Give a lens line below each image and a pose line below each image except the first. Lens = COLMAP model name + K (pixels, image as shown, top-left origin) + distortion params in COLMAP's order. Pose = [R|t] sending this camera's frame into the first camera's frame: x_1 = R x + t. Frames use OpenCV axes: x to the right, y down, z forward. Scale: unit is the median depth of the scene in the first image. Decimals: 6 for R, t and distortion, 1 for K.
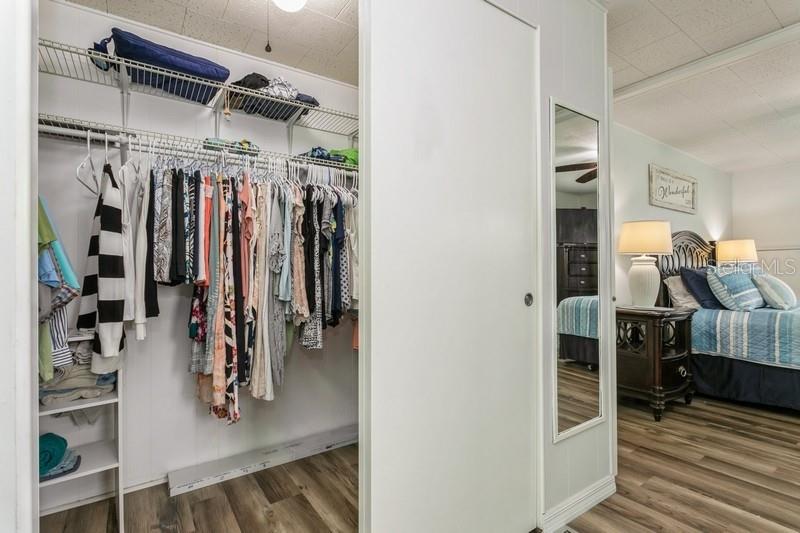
lens RADIAL K [[388.1, 0, 394.2], [0, 388.1, 262.9], [0, 0, 1]] dist [-0.012724, 0.004952]
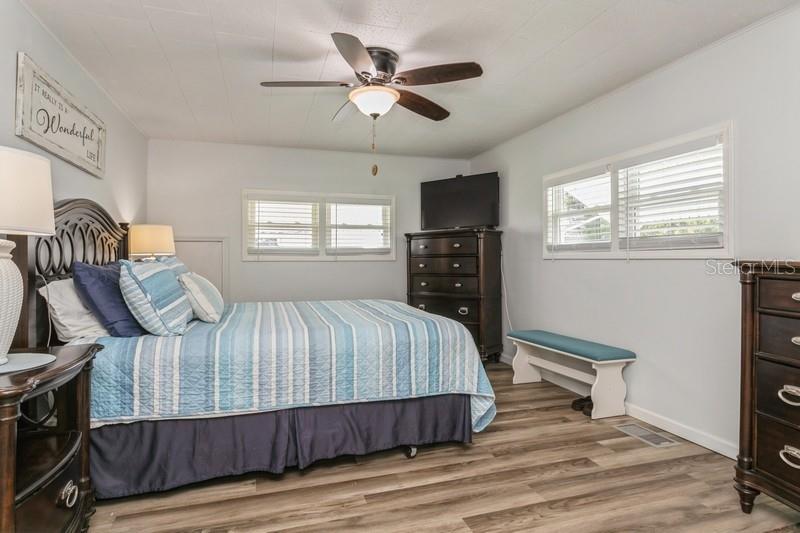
lens RADIAL K [[434.4, 0, 386.1], [0, 434.4, 256.3], [0, 0, 1]] dist [-0.006689, 0.003338]
pose [[0.311931, 0.016420, 0.949963, 0.339695], [-0.022315, 0.999701, -0.009952, -0.001212], [-0.949843, -0.018094, 0.312205, 0.445579]]
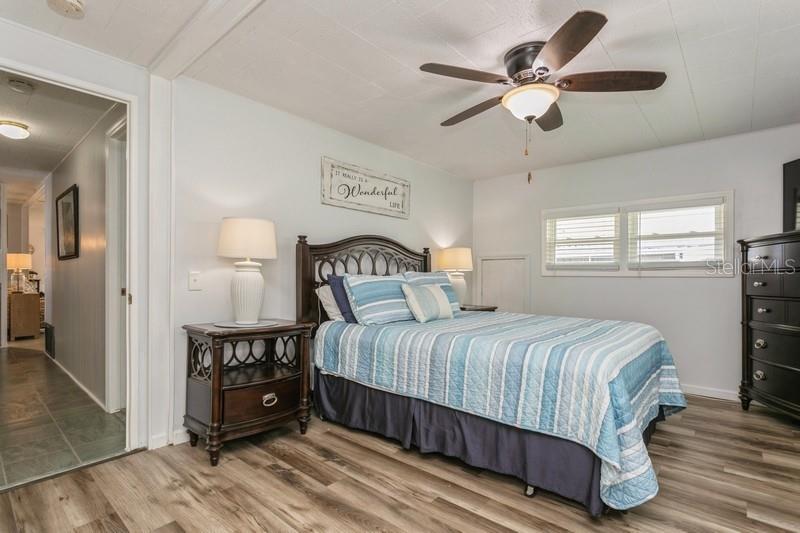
lens RADIAL K [[388.1, 0, 408.7], [0, 388.1, 277.0], [0, 0, 1]] dist [-0.012724, 0.004952]
pose [[0.967075, 0.014022, 0.254105, 0.743425], [-0.020092, 0.999571, 0.021310, -0.006674], [-0.253698, -0.025714, 0.966942, 0.109303]]
